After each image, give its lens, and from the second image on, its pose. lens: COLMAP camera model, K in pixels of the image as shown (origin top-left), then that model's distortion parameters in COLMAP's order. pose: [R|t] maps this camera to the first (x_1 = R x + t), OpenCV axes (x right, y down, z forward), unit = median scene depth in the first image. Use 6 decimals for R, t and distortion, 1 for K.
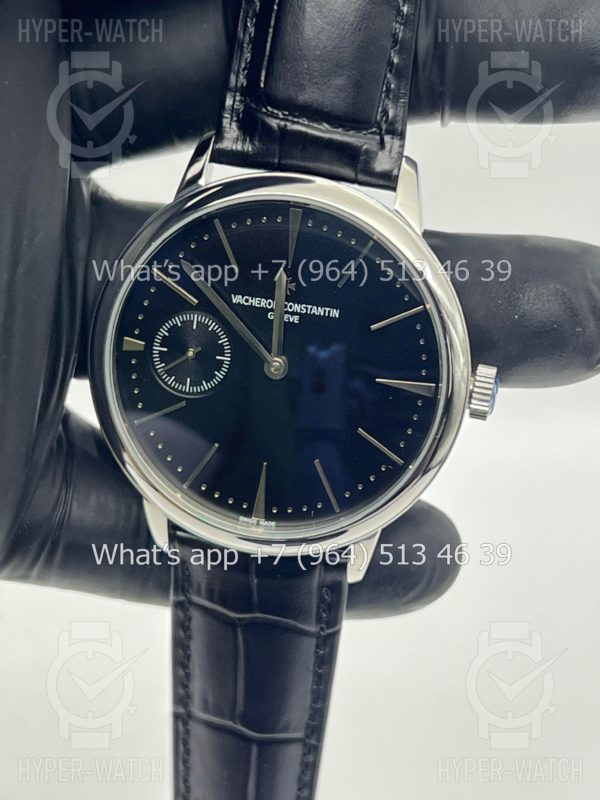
lens RADIAL K [[1851.5, 0, 296.2], [0, 1851.5, 398.9], [0, 0, 1]] dist [0.154049, 0.000000]
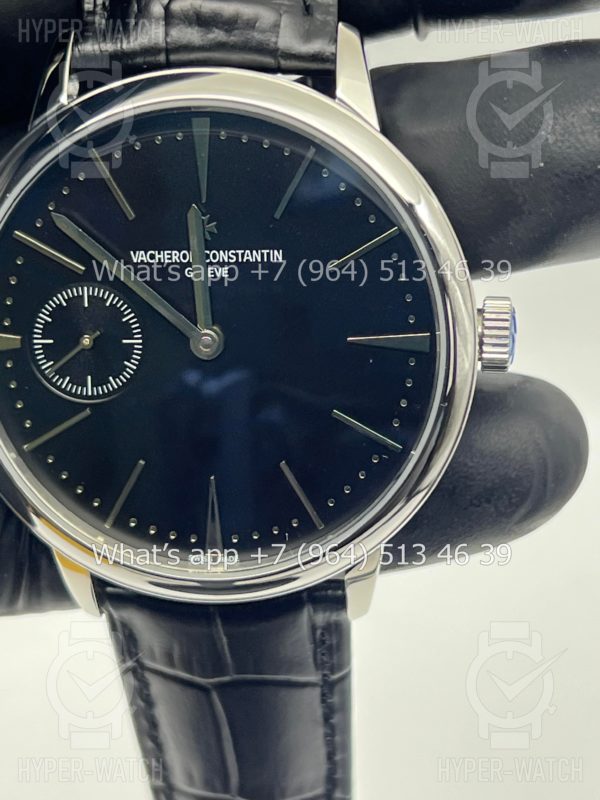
lens RADIAL K [[1851.5, 0, 301.6], [0, 1851.5, 408.4], [0, 0, 1]] dist [0.154049, 0.000000]
pose [[0.988275, -0.150660, 0.024780, 0.003704], [0.150037, 0.988355, 0.025364, -0.004696], [-0.028313, -0.021348, 0.999371, 0.279640]]
